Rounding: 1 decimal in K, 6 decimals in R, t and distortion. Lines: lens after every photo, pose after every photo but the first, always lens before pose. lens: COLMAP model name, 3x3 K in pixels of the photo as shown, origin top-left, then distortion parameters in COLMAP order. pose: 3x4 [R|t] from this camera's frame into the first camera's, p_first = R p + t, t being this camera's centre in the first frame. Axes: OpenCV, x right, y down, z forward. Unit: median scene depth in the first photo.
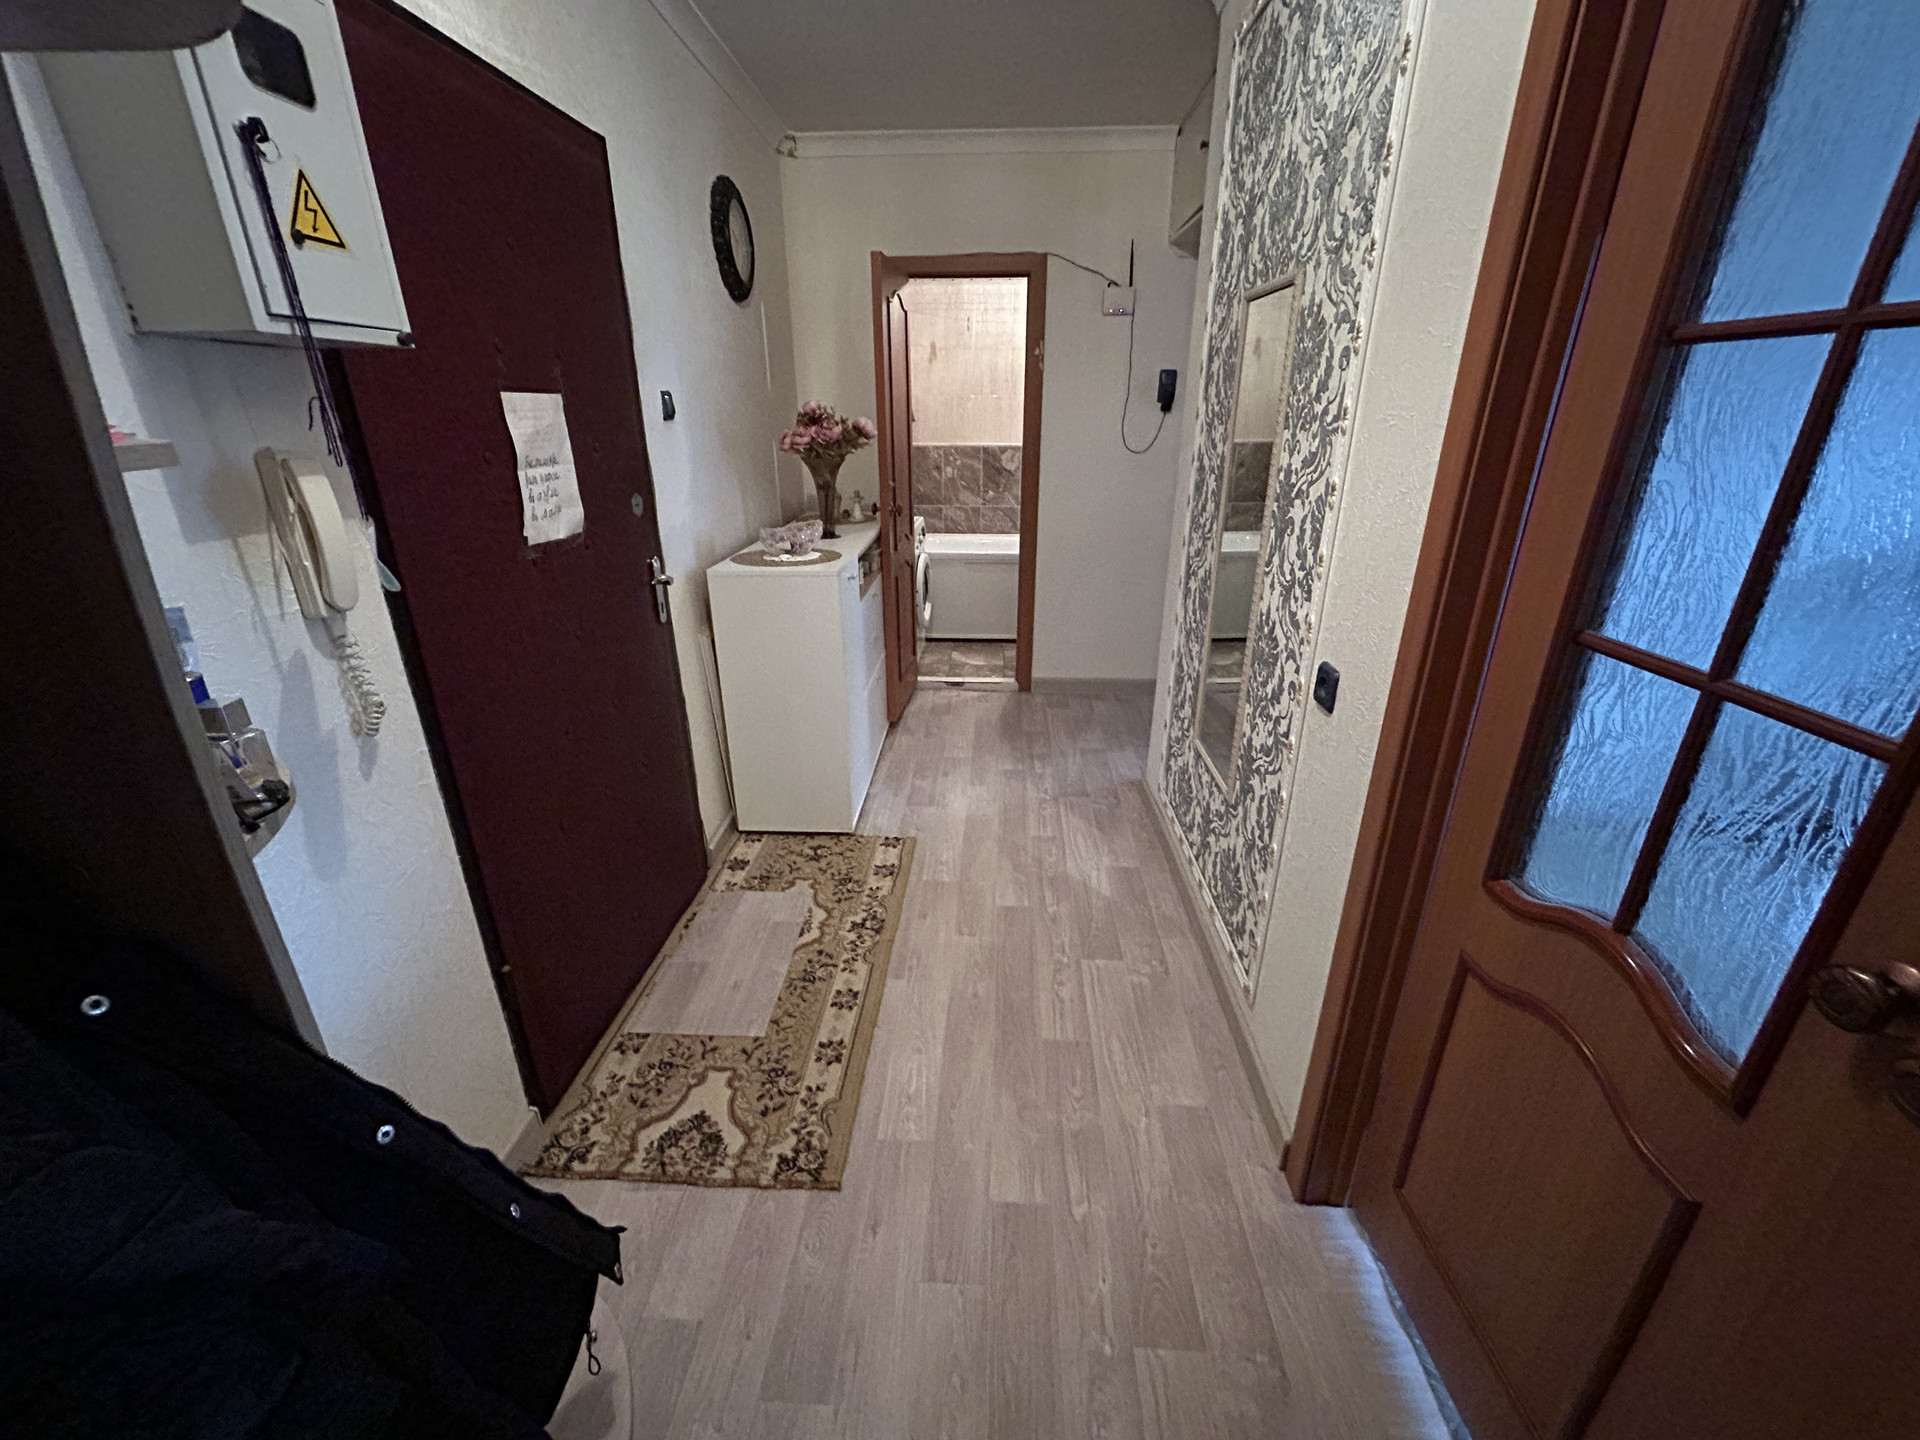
lens RADIAL K [[770.9, 0, 957.4], [0, 770.9, 715.2], [0, 0, 1]] dist [-0.001713, 0.000514]
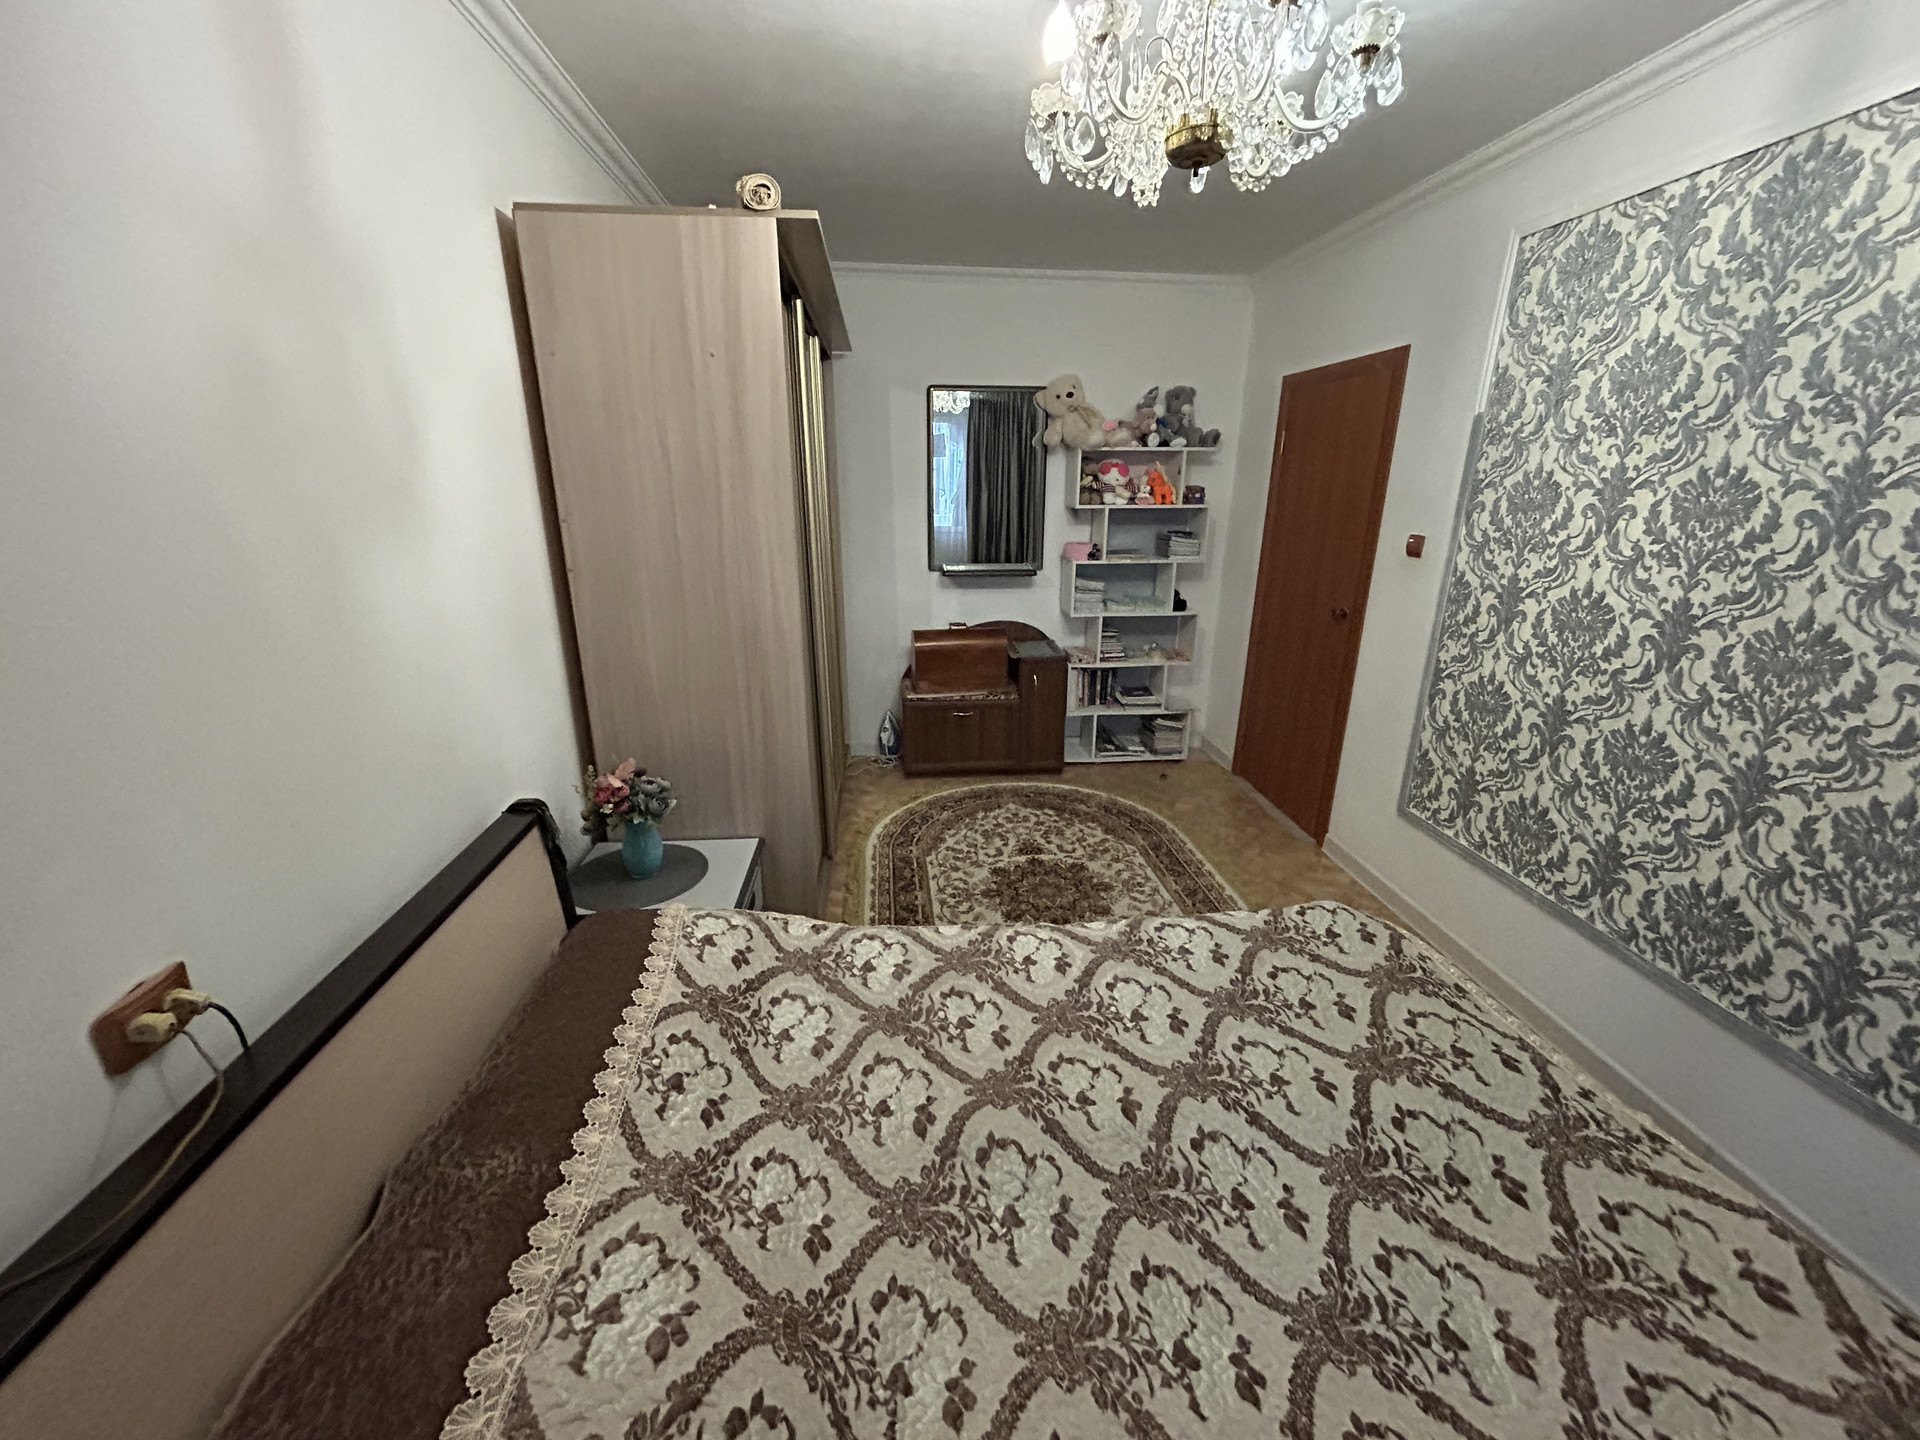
lens RADIAL K [[770.9, 0, 954.1], [0, 770.9, 719.7], [0, 0, 1]] dist [-0.001713, 0.000514]
pose [[0.990056, -0.037045, 0.135707, -0.676809], [0.047406, 0.996136, -0.073930, -0.095877], [-0.132444, 0.079628, 0.987987, 0.026840]]
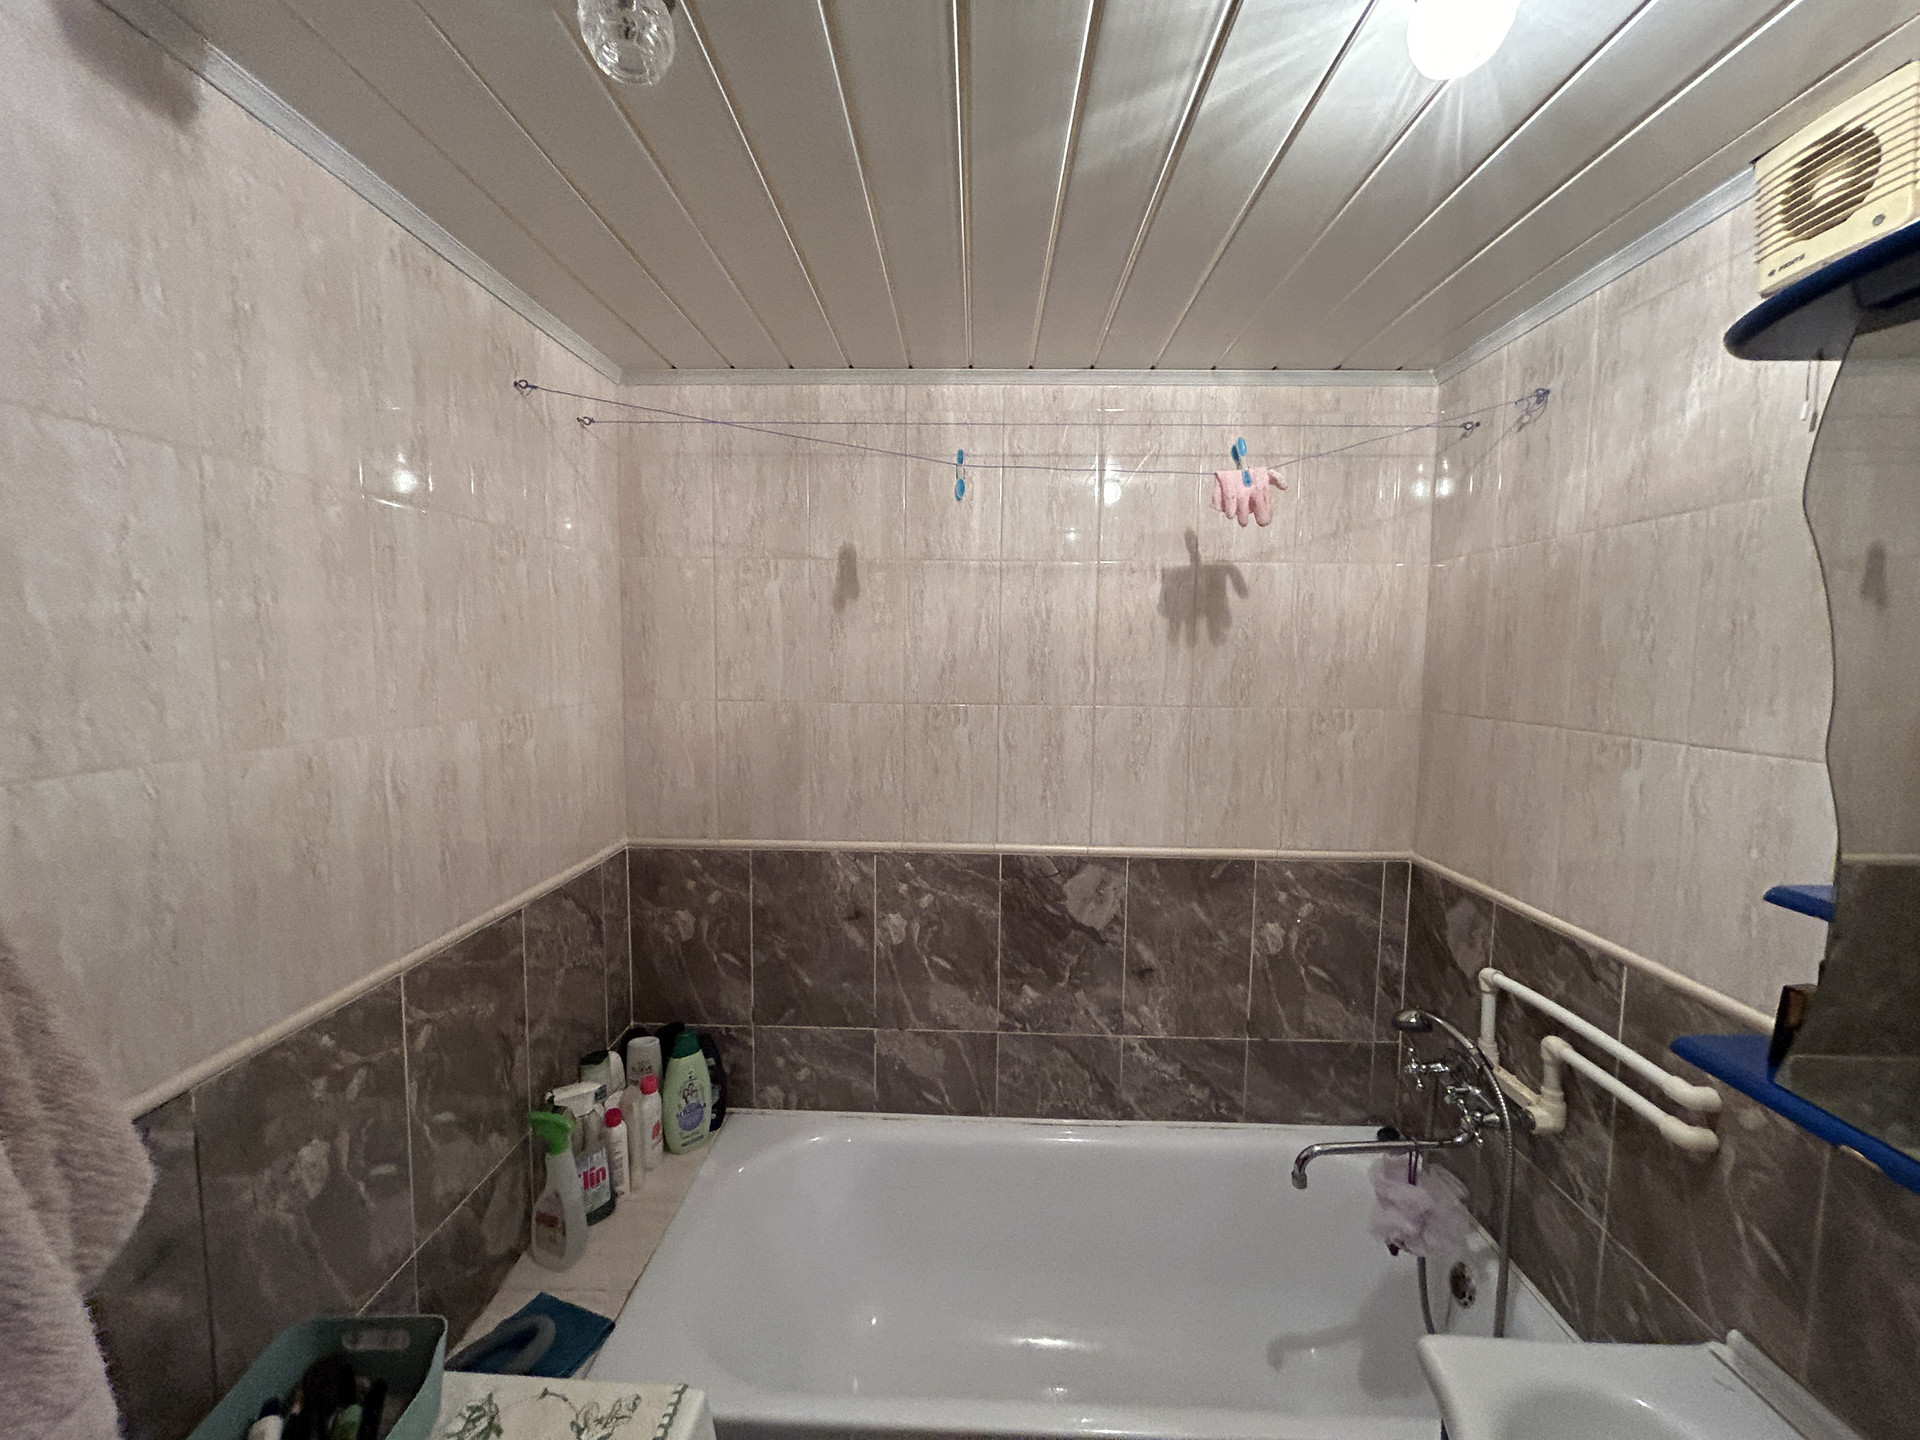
lens RADIAL K [[770.9, 0, 954.5], [0, 770.9, 716.9], [0, 0, 1]] dist [-0.001713, 0.000514]
pose [[0.999857, 0.009868, 0.013765, 0.020771], [-0.005334, 0.954858, -0.297015, -0.797135], [-0.016075, 0.296899, 0.954773, 1.765848]]
